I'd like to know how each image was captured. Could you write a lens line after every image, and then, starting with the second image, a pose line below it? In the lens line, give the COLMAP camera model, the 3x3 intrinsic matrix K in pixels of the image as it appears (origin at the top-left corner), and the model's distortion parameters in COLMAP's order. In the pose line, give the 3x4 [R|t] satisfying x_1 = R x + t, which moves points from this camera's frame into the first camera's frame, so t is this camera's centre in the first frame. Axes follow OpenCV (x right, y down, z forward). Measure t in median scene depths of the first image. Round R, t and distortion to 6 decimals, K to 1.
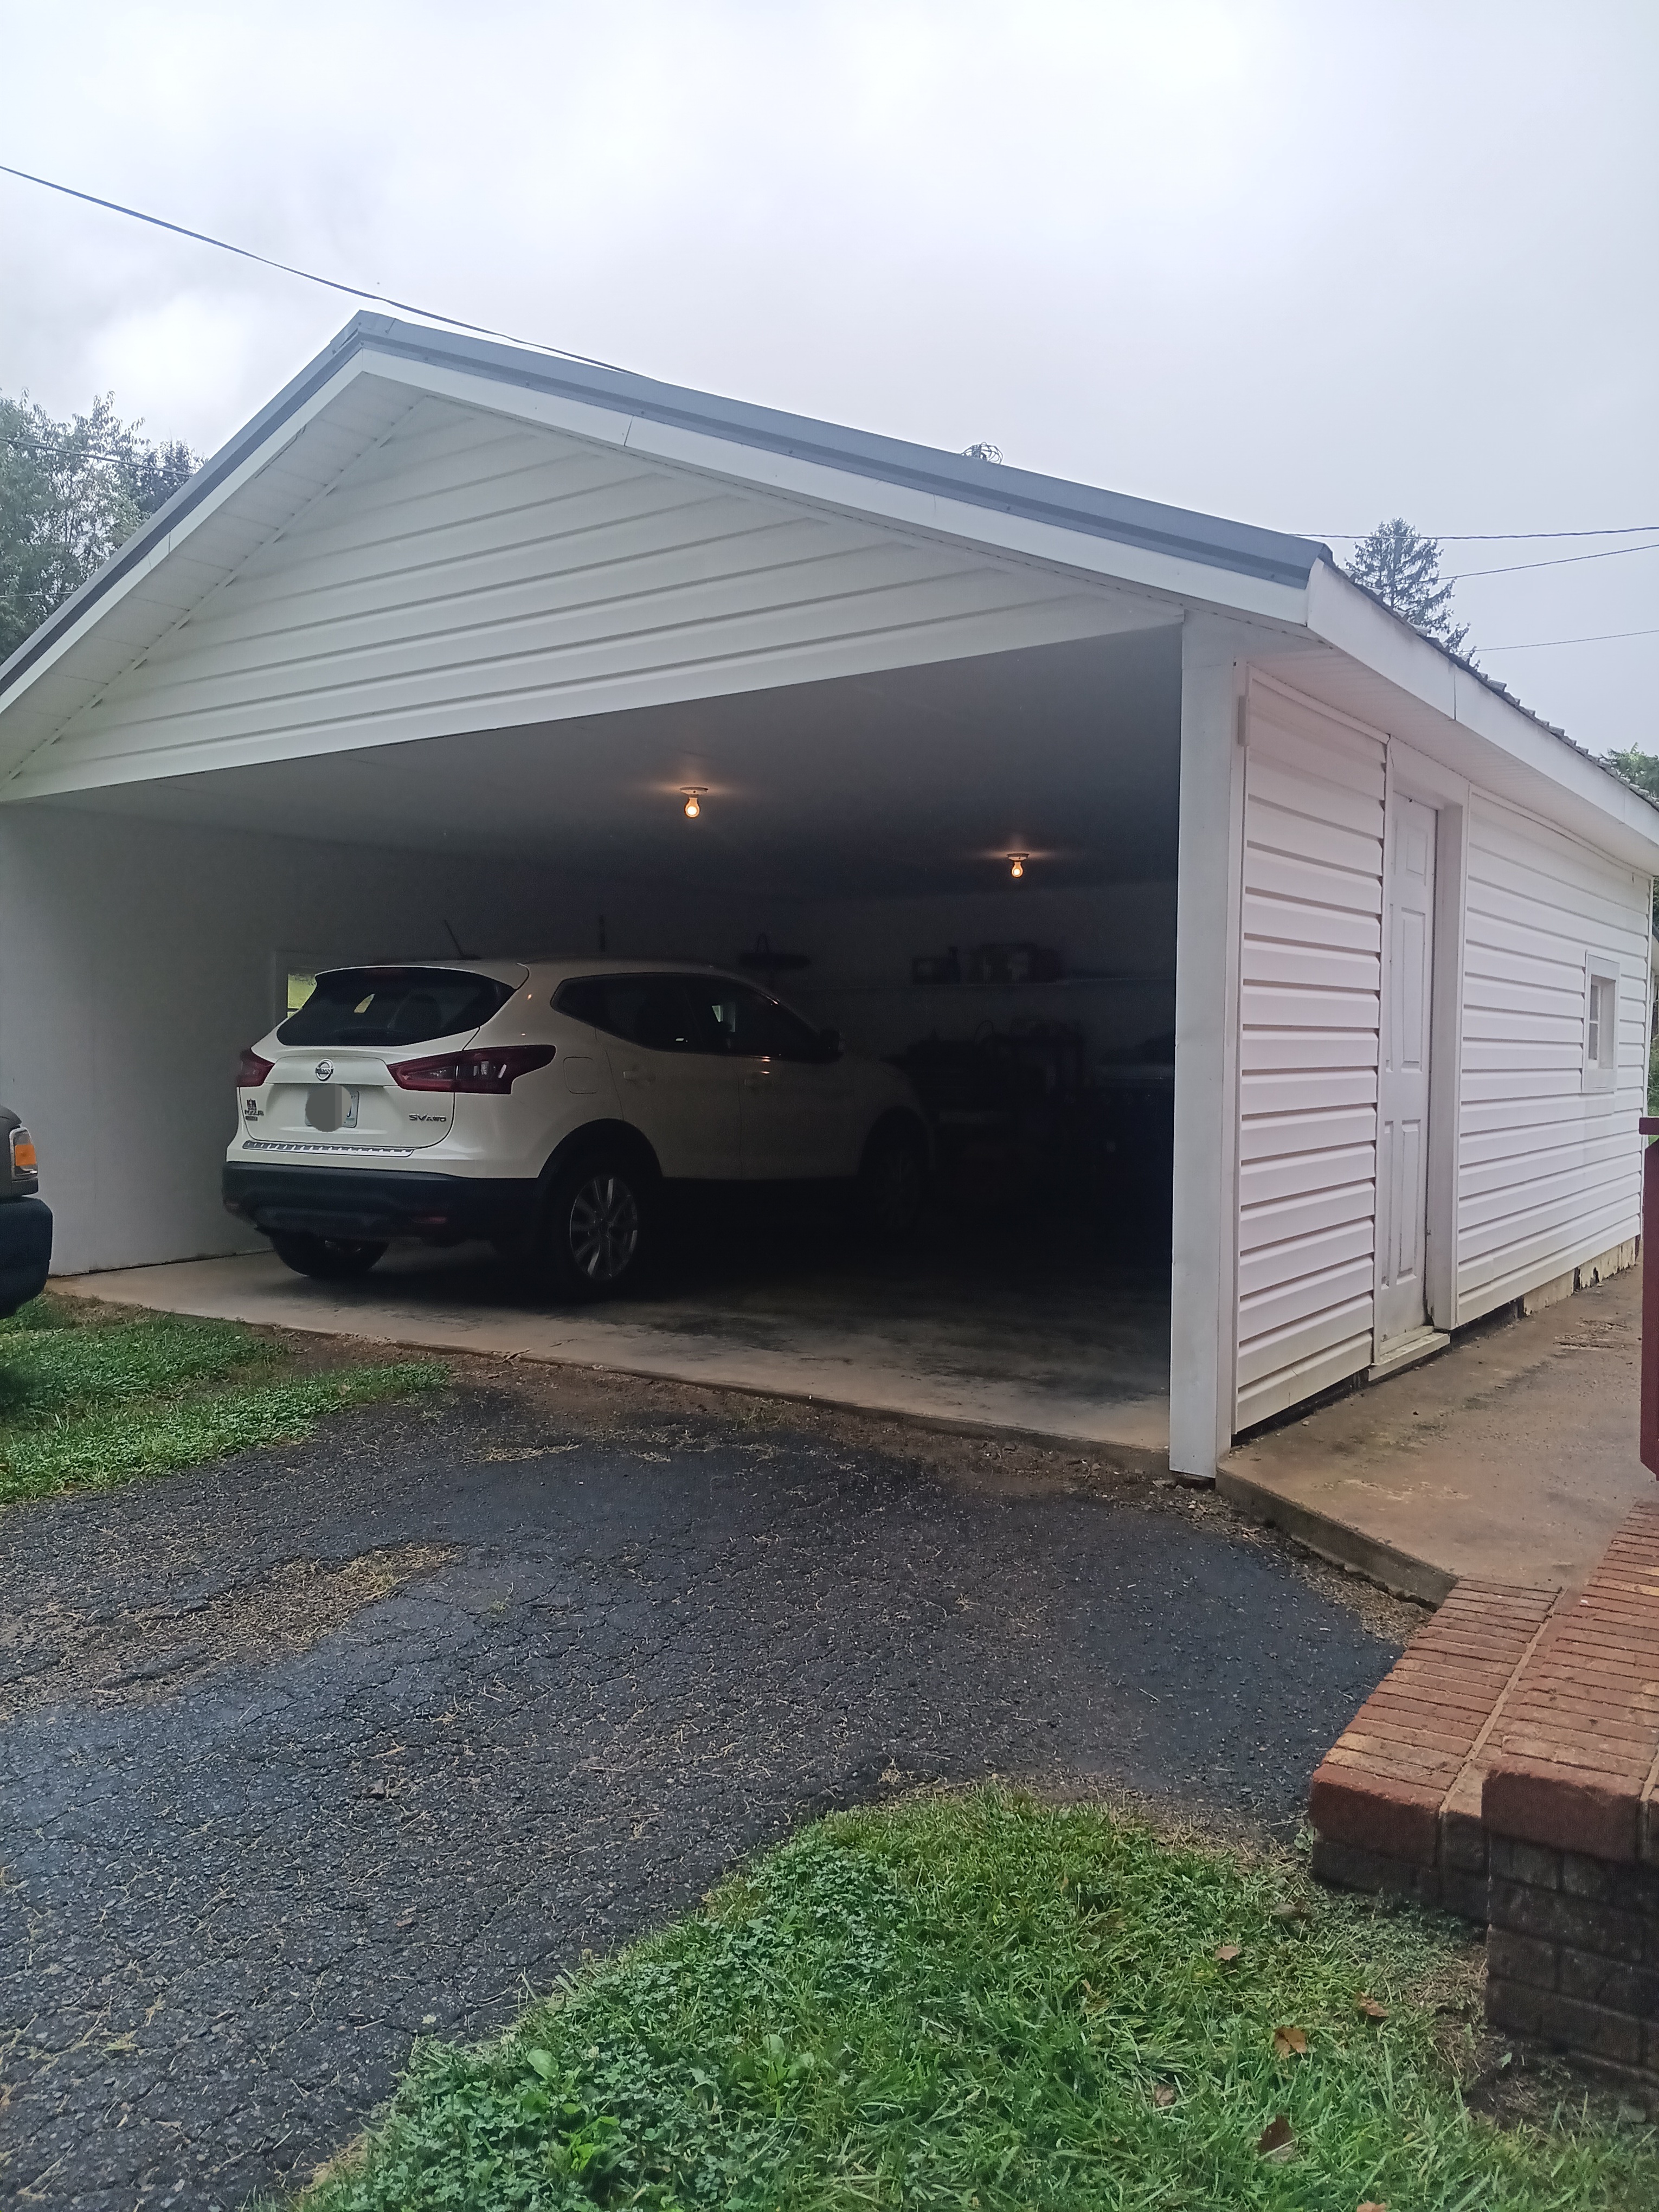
lens RADIAL K [[1677.1, 0, 829.5], [0, 1677.1, 1106.0], [0, 0, 1]] dist [0.092322, -0.212729]
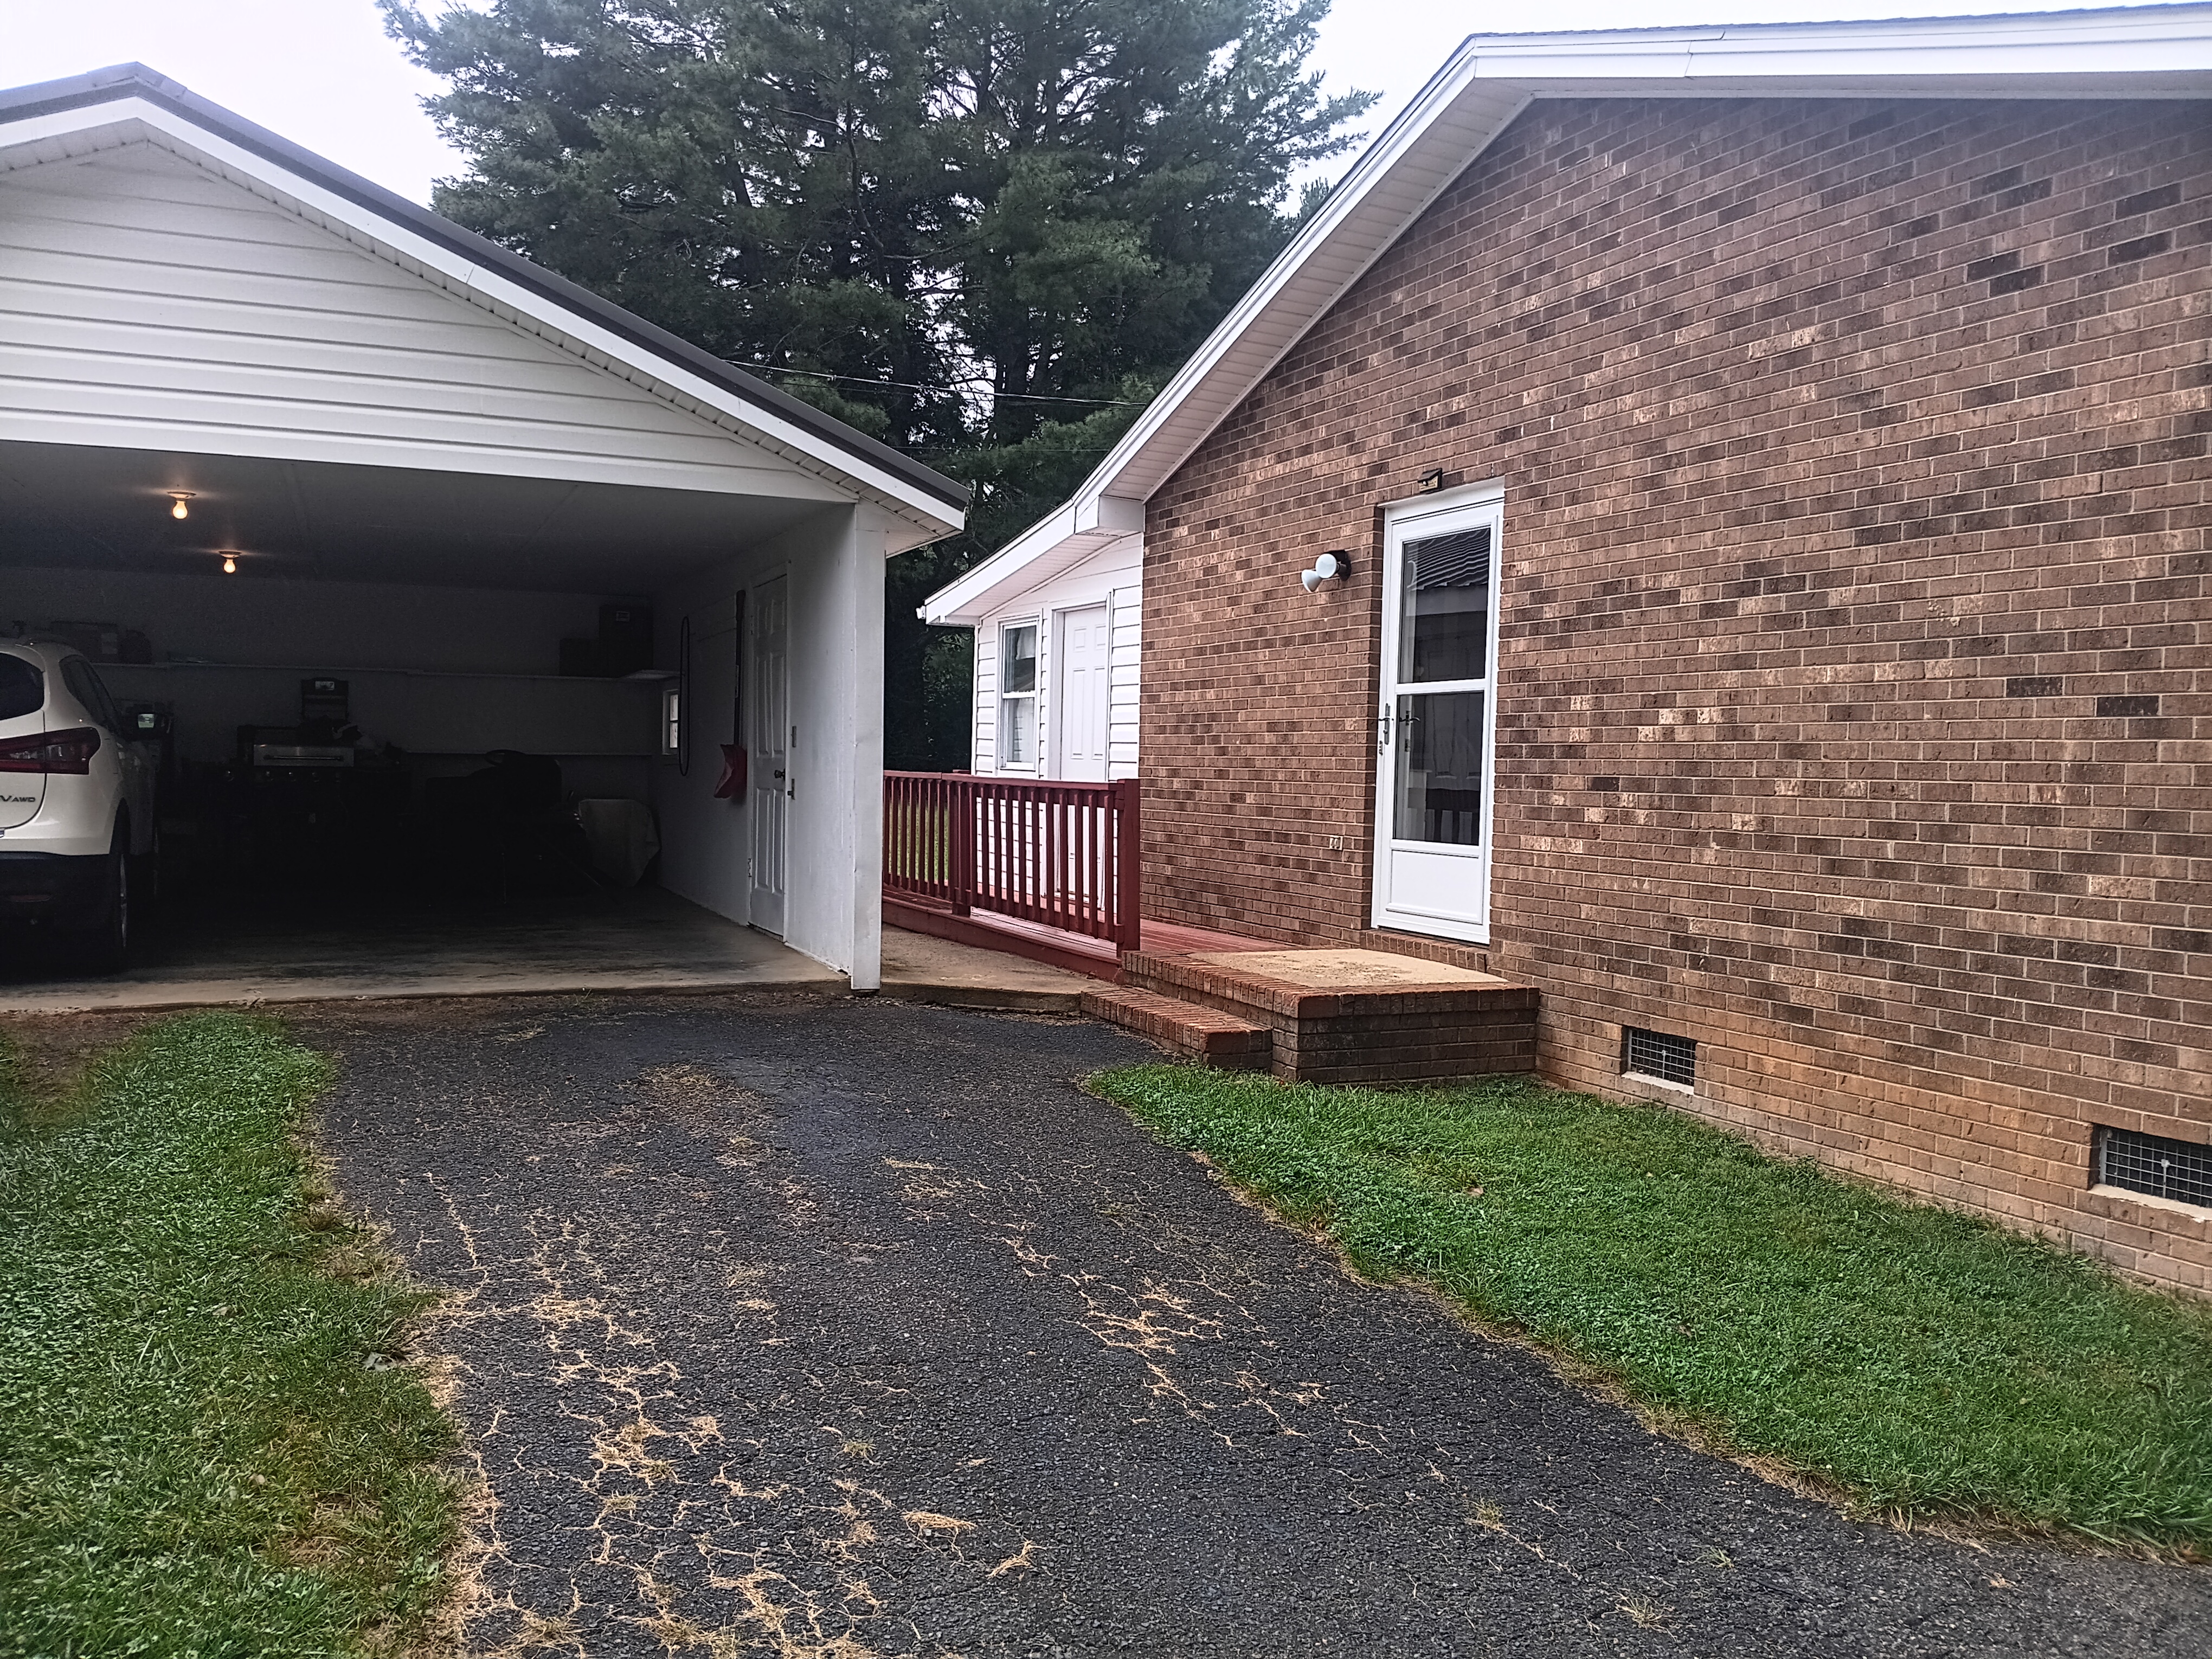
lens RADIAL K [[1677.1, 0, 1106.0], [0, 1677.1, 829.5], [0, 0, 1]] dist [0.092322, -0.212729]
pose [[0.533040, -0.034645, 0.845380, -0.731935], [0.009787, 0.999347, 0.034784, -0.003360], [-0.846033, -0.010268, 0.533031, -0.093087]]
